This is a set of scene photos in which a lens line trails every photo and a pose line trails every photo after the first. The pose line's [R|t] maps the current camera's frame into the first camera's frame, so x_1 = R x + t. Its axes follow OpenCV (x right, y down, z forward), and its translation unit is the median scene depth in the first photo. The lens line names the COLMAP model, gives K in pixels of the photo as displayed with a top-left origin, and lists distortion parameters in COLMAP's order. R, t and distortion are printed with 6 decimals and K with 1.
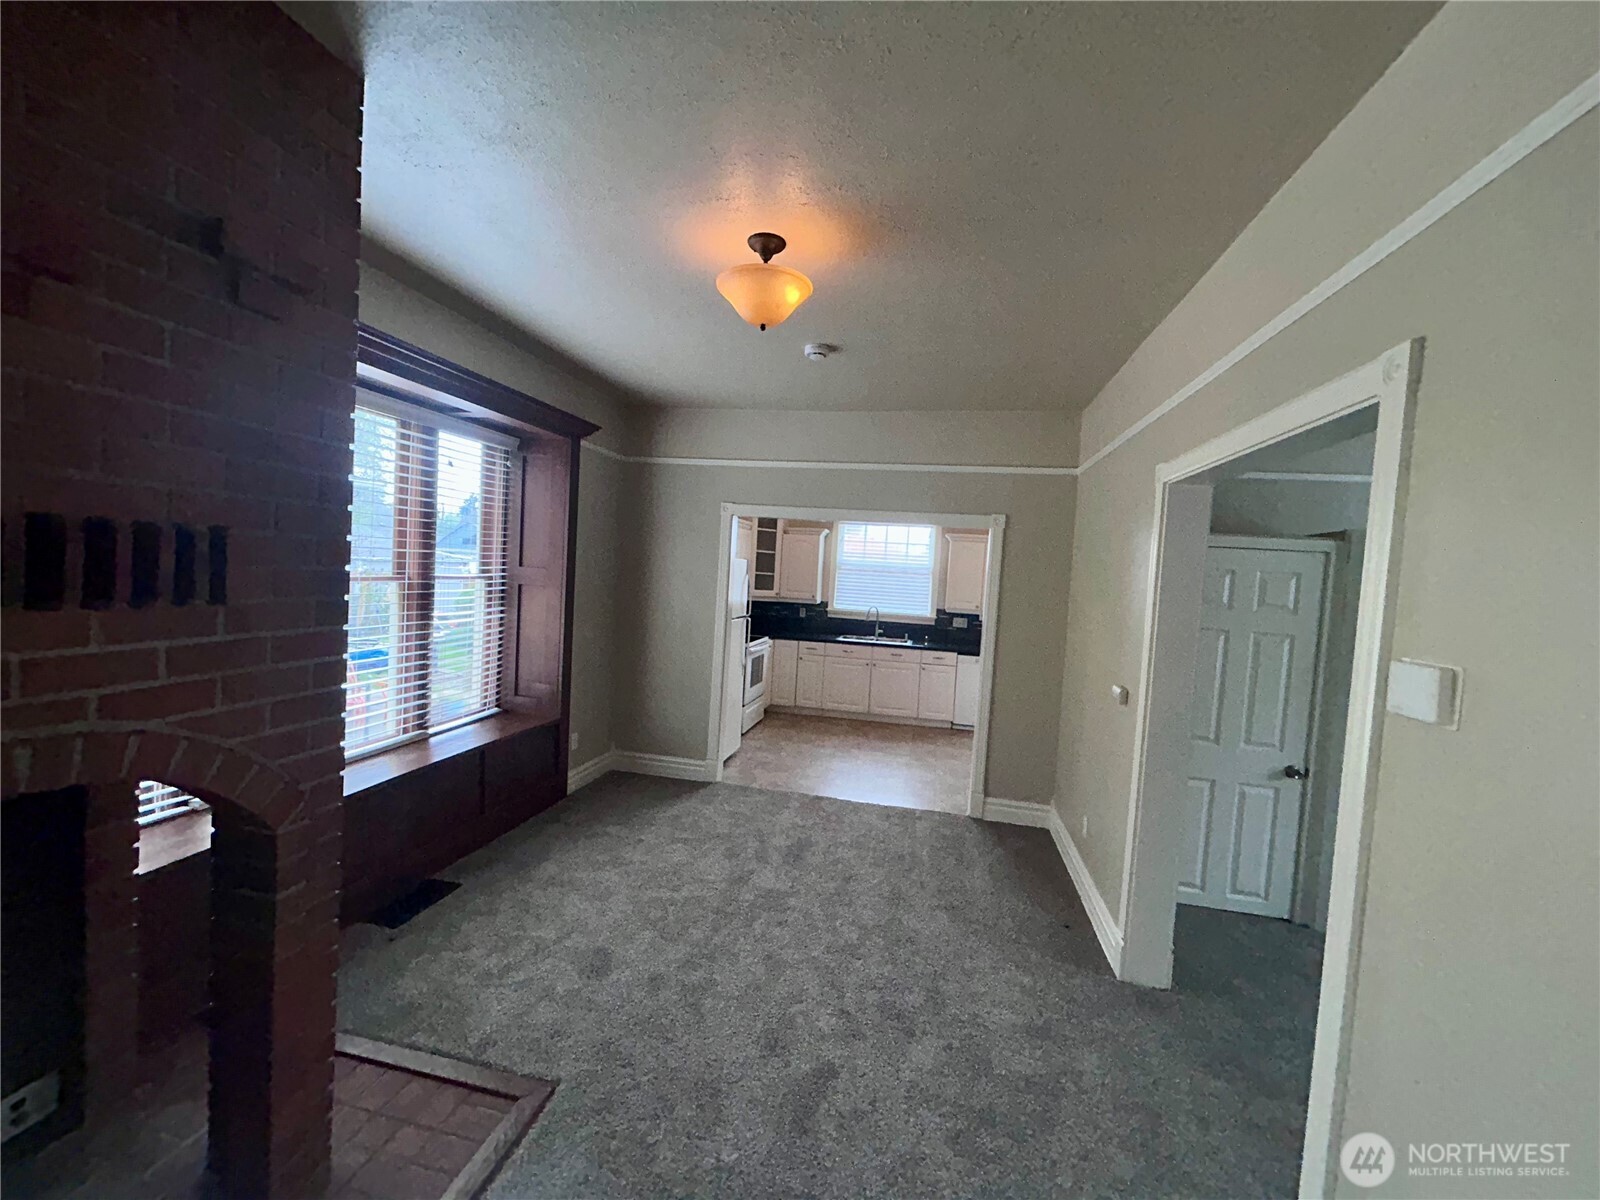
lens RADIAL K [[639.5, 0, 797.9], [0, 639.5, 599.2], [0, 0, 1]] dist [0.001920, 0.000249]
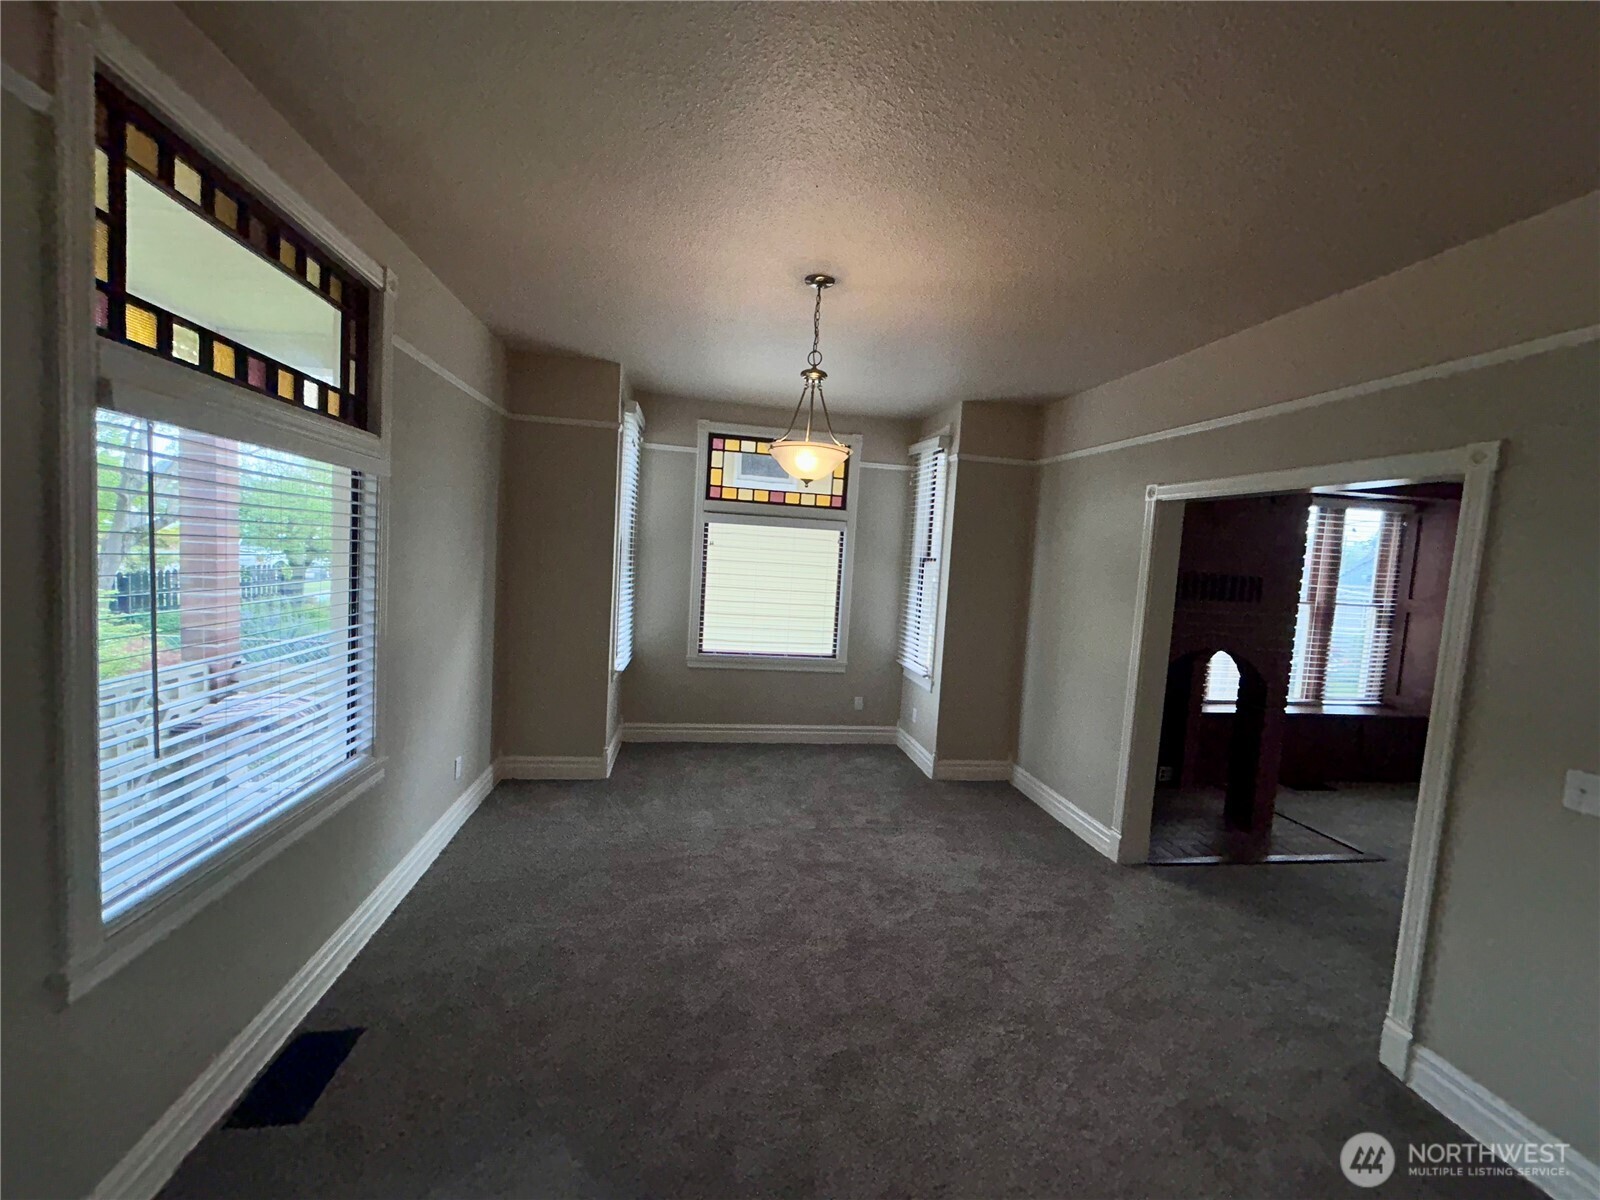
lens RADIAL K [[639.5, 0, 796.2], [0, 639.5, 602.9], [0, 0, 1]] dist [0.001920, 0.000249]
pose [[0.342162, 0.036308, -0.938939, 0.399664], [-0.080325, 0.996726, 0.009272, 0.048861], [0.936201, 0.072248, 0.343958, -0.684933]]
